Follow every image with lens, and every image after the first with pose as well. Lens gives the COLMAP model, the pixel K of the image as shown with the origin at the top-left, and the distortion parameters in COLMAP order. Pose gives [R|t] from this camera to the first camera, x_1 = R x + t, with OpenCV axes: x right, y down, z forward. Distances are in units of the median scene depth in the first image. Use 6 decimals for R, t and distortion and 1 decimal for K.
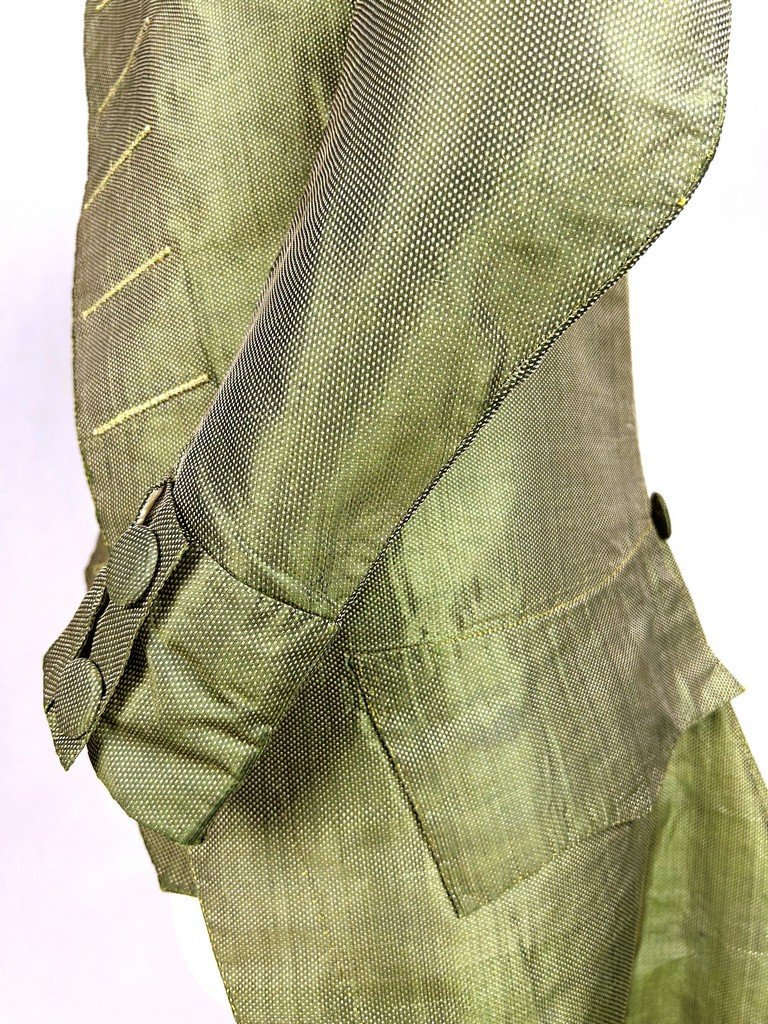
lens RADIAL K [[781.8, 0, 383.2], [0, 781.8, 526.5], [0, 0, 1]] dist [0.041905, -0.130644]
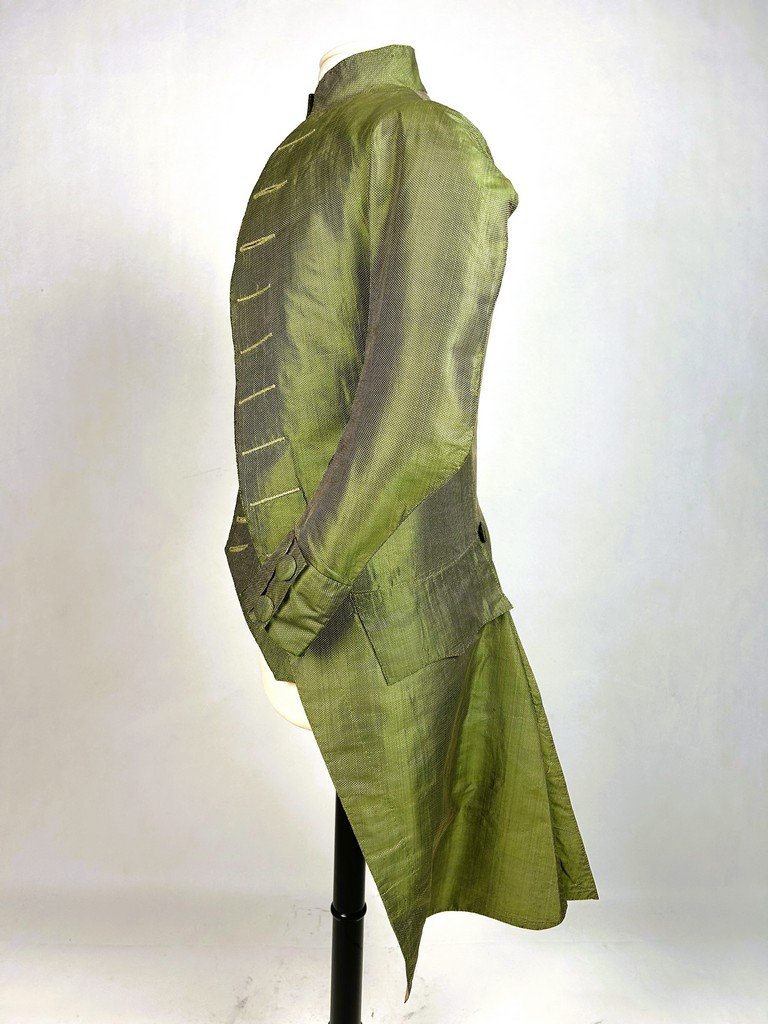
lens RADIAL K [[781.8, 0, 383.2], [0, 781.8, 526.5], [0, 0, 1]] dist [0.041905, -0.130644]
pose [[0.998050, 0.020557, 0.058939, -0.099406], [-0.027696, 0.992021, 0.122990, -0.419058], [-0.055941, -0.124382, 0.990656, -1.727487]]
